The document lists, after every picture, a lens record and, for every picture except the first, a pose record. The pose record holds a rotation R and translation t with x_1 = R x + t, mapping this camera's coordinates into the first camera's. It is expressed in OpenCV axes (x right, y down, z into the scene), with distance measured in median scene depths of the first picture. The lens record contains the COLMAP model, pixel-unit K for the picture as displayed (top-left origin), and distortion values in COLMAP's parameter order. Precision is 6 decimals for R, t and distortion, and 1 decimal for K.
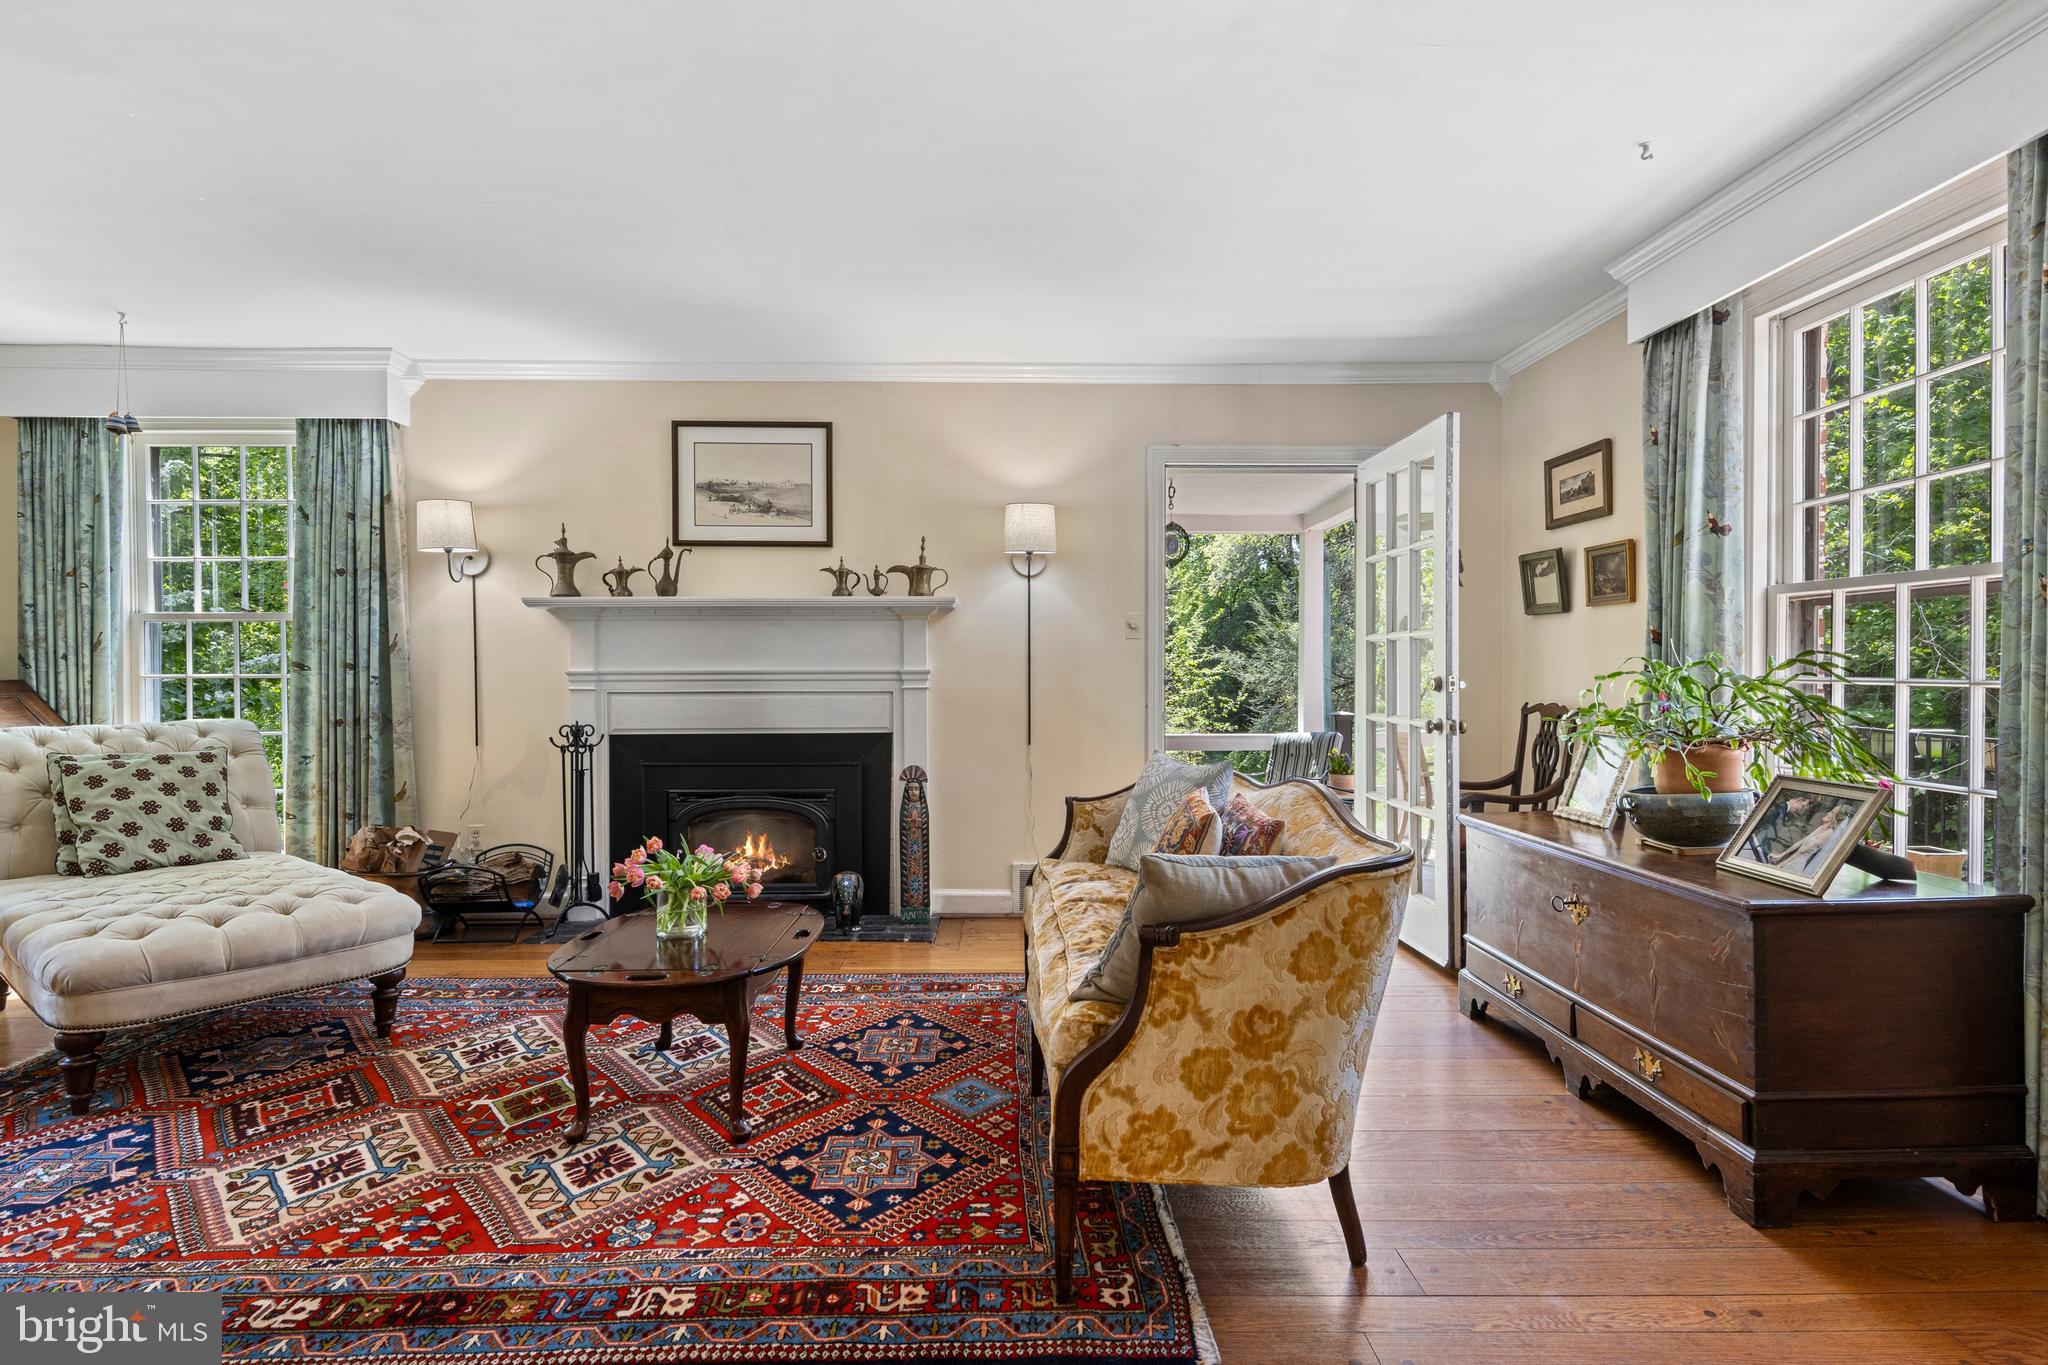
lens RADIAL K [[1046.8, 0, 1021.5], [0, 1046.8, 678.4], [0, 0, 1]] dist [0.014236, -0.005957]
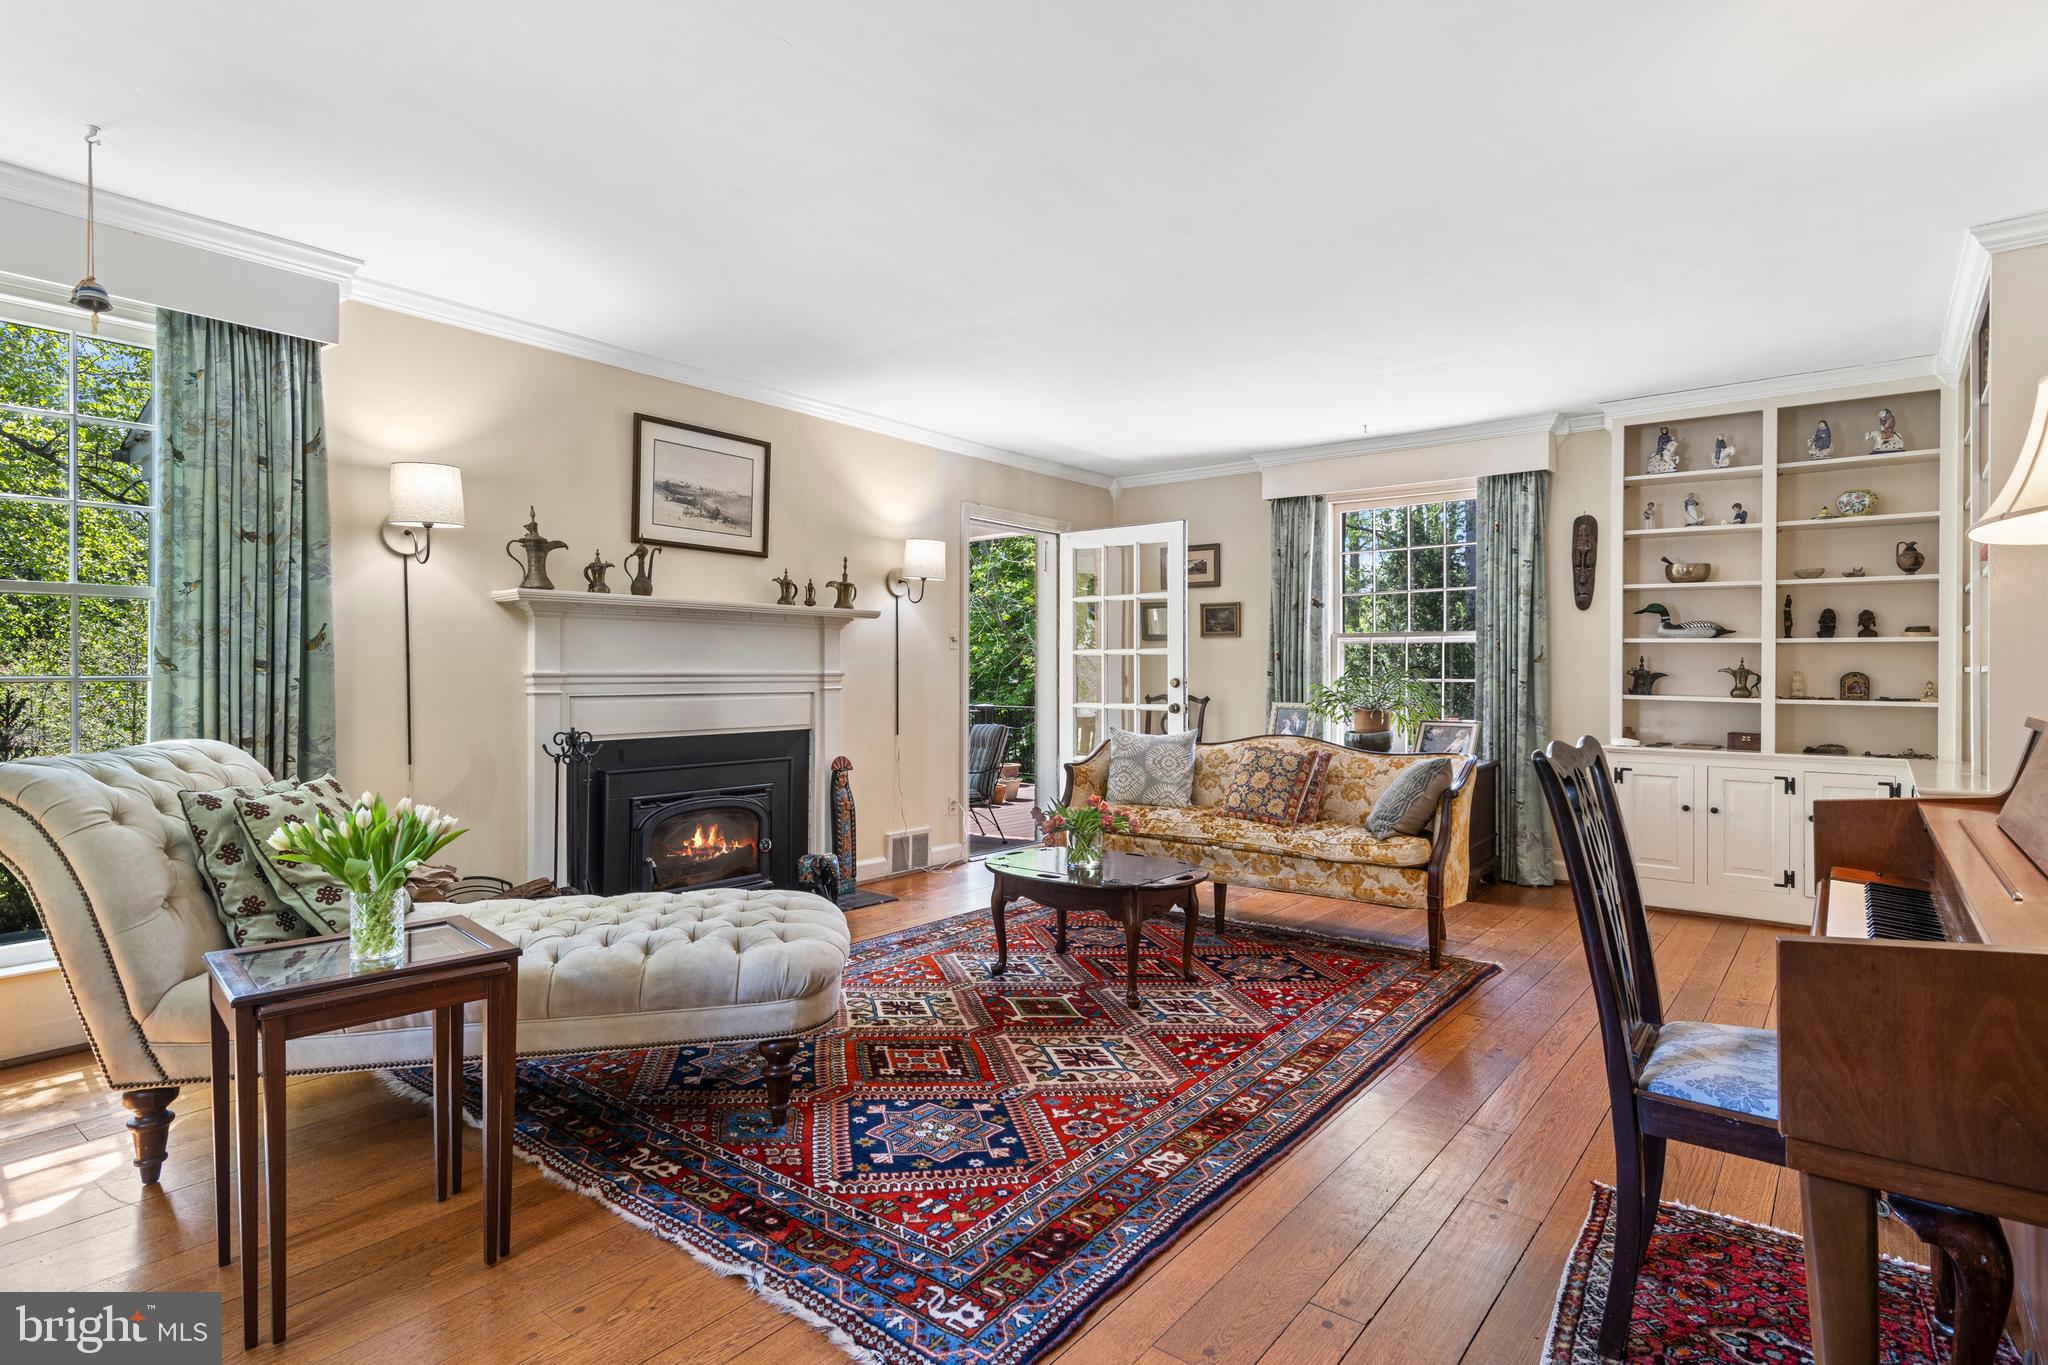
lens RADIAL K [[1051.7, 0, 1024.3], [0, 1051.7, 669.6], [0, 0, 1]] dist [0.016520, -0.006196]
pose [[0.632244, 0.006231, 0.774744, -0.865385], [0.003173, 0.999938, -0.010631, 0.001289], [-0.774763, 0.009180, 0.632185, 0.115766]]
